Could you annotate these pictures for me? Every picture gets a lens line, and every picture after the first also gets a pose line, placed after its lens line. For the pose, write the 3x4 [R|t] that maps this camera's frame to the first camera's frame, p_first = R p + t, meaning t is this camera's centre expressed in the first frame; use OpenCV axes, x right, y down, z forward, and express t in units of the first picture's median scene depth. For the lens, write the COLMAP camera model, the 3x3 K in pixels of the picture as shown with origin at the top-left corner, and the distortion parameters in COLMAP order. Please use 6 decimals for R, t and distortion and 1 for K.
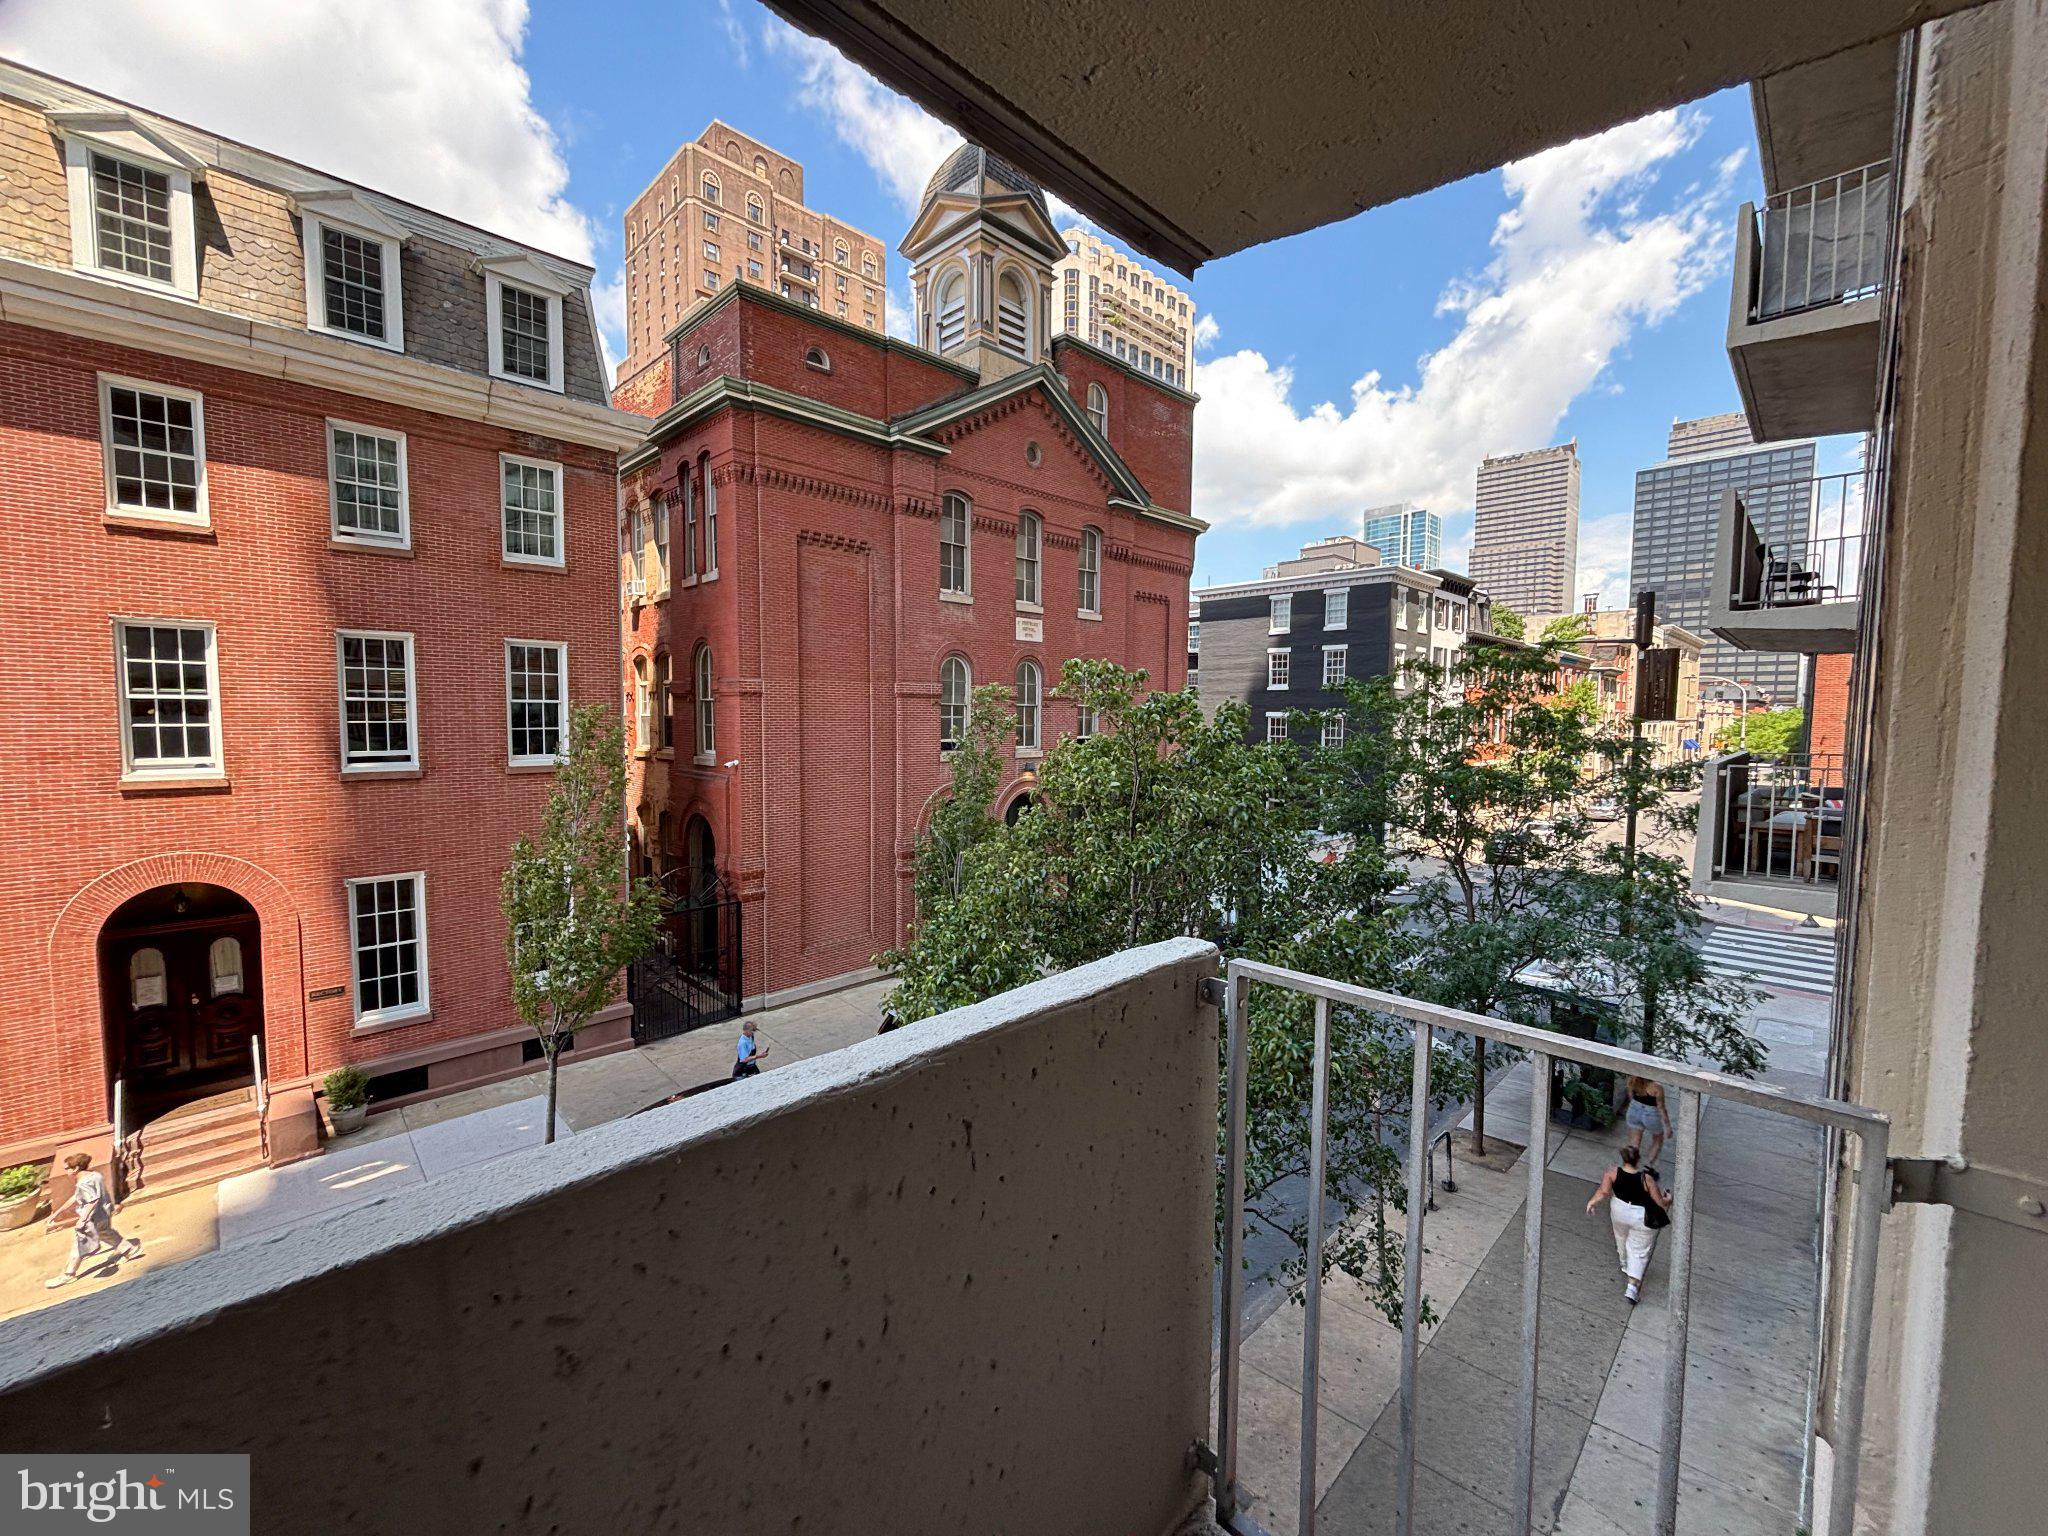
lens RADIAL K [[823.9, 0, 1027.2], [0, 823.9, 767.4], [0, 0, 1]] dist [-0.004028, -0.001019]
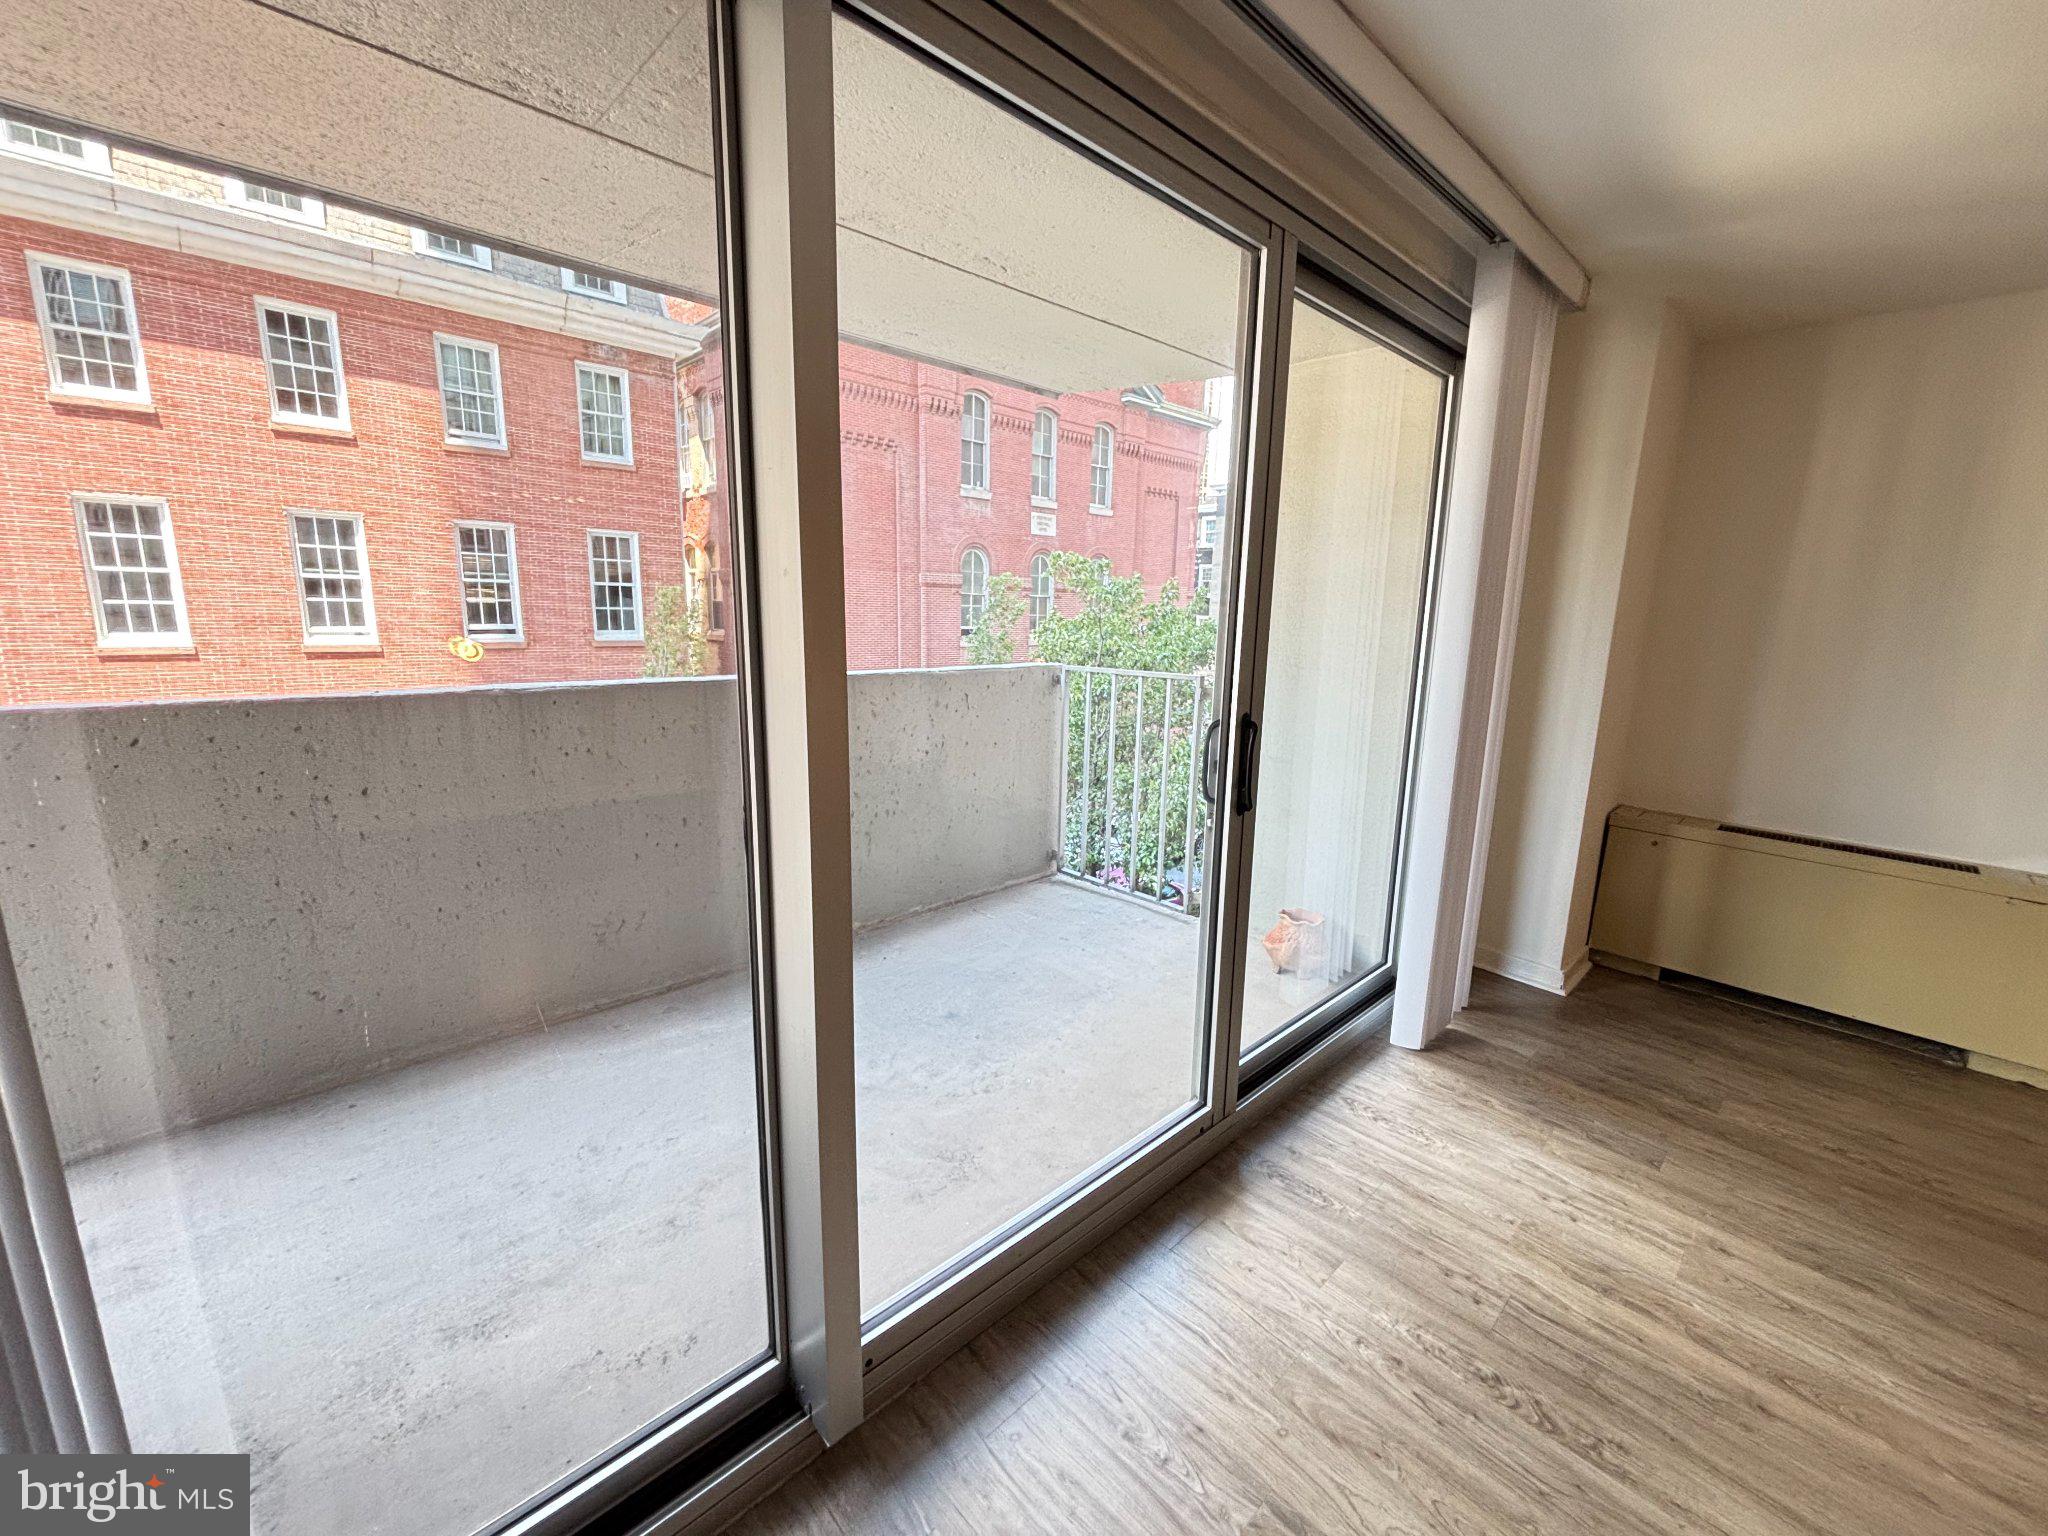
lens RADIAL K [[823.9, 0, 1021.8], [0, 823.9, 770.1], [0, 0, 1]] dist [-0.004028, -0.001019]
pose [[0.999394, 0.019151, -0.029050, 0.018723], [-0.015271, 0.991608, 0.128379, 0.021947], [0.031265, -0.127857, 0.991300, -0.171551]]
